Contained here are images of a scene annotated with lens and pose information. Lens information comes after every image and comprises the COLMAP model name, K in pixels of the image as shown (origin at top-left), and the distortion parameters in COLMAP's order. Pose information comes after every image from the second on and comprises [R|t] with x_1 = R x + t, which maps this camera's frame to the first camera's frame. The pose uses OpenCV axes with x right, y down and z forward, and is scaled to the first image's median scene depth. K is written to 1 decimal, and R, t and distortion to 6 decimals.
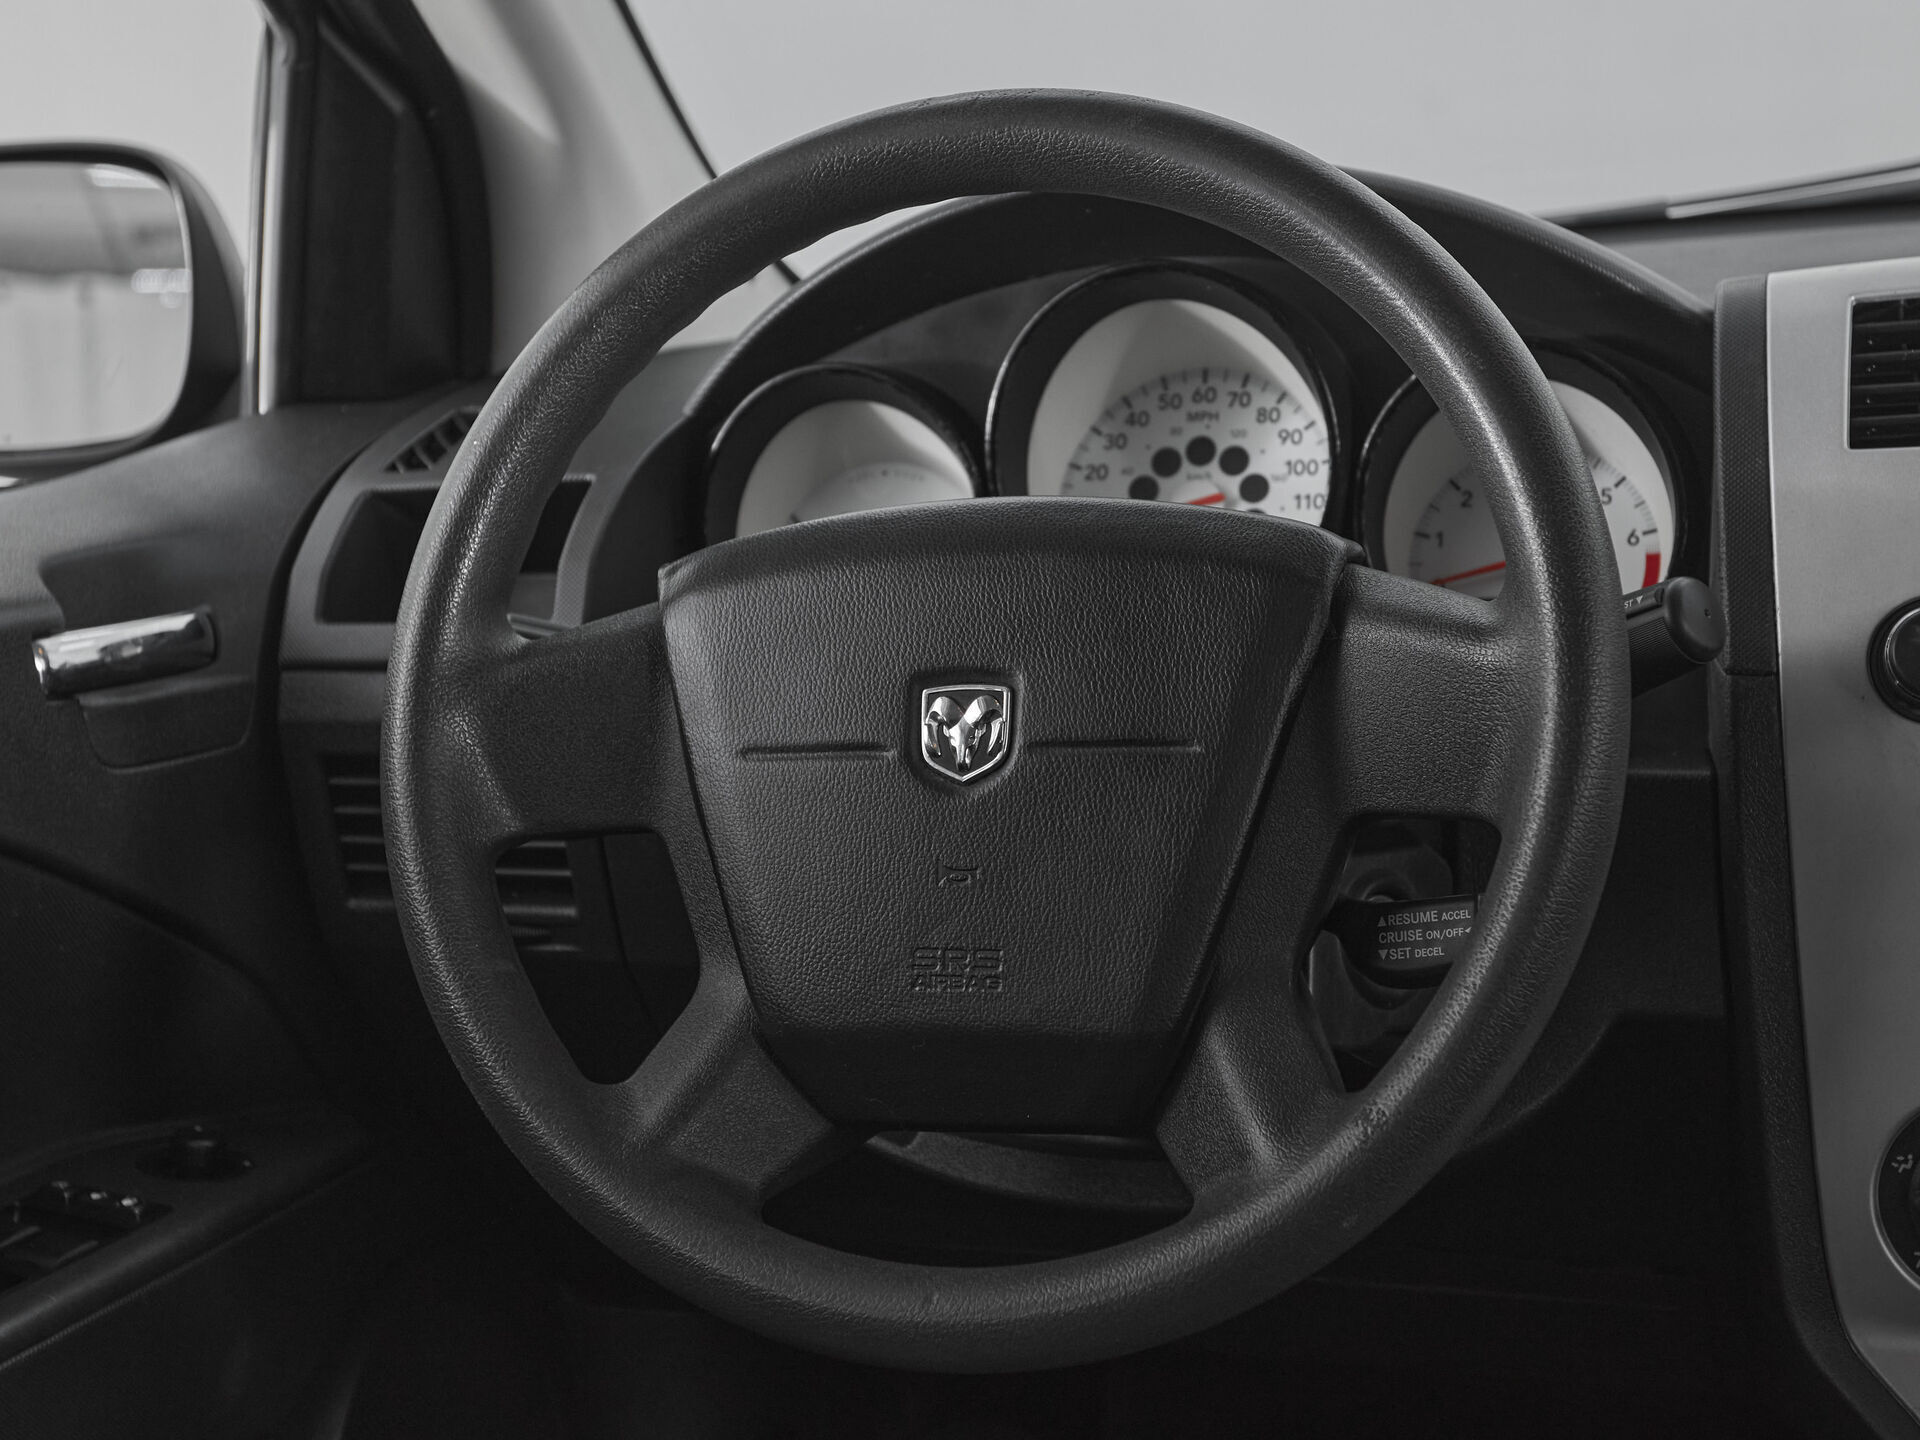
lens RADIAL K [[3045.9, 0, 960.0], [0, 3045.9, 720.0], [0, 0, 1]] dist [0.026943, 0.022989]
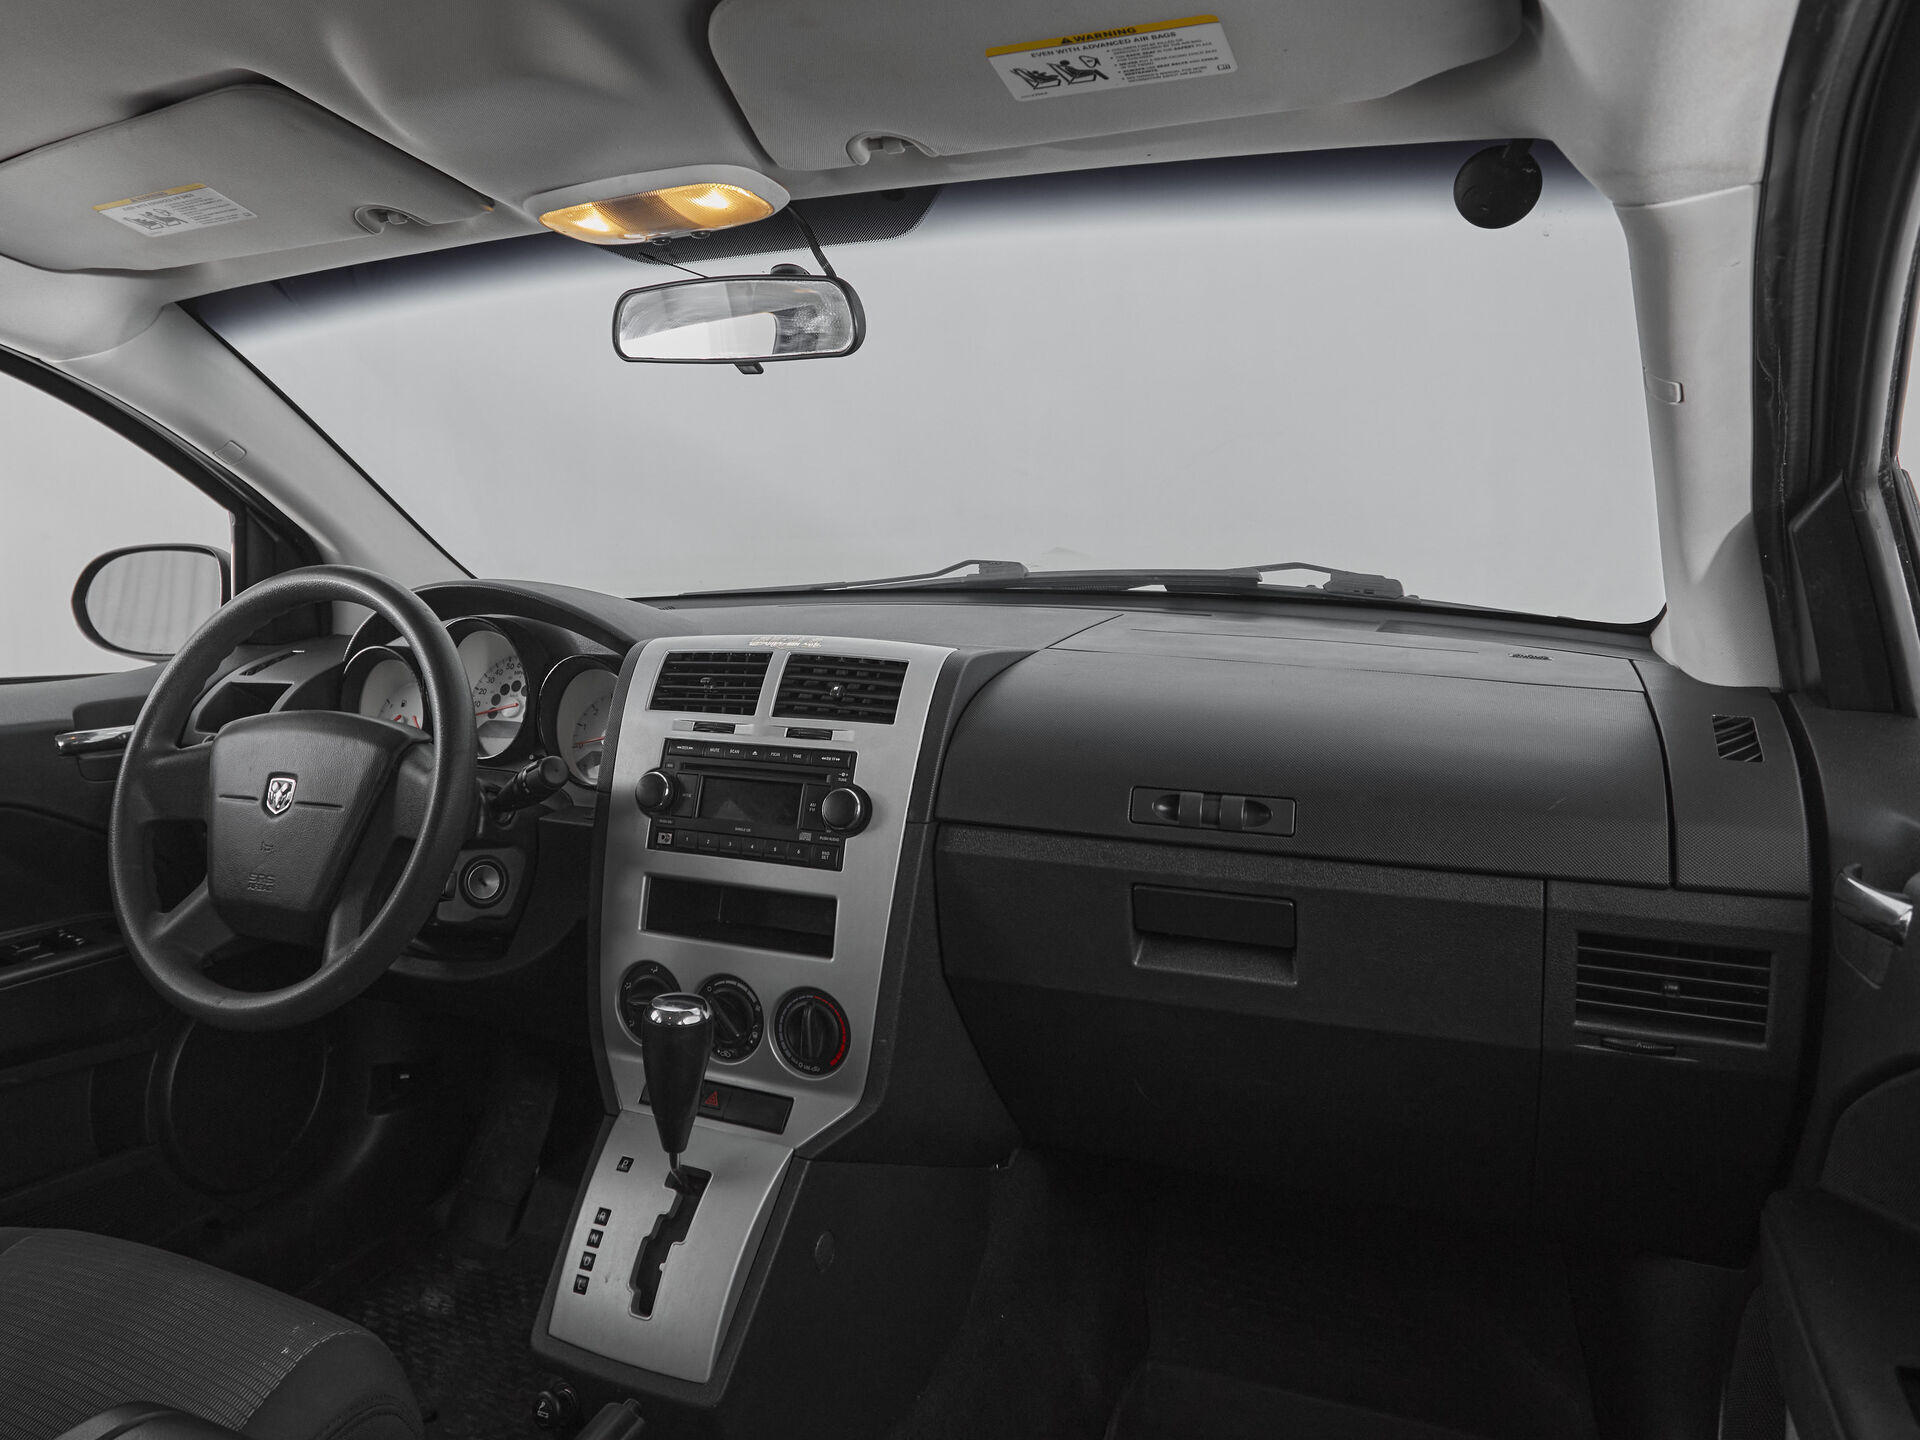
lens RADIAL K [[1373.1, 0, 782.2], [0, 1373.1, 607.0], [0, 0, 1]] dist [0.002445, -0.002467]
pose [[0.984939, 0.049230, -0.165747, 0.575892], [-0.064590, 0.993971, -0.088596, -0.076242], [0.160387, 0.097968, 0.982180, -0.153943]]
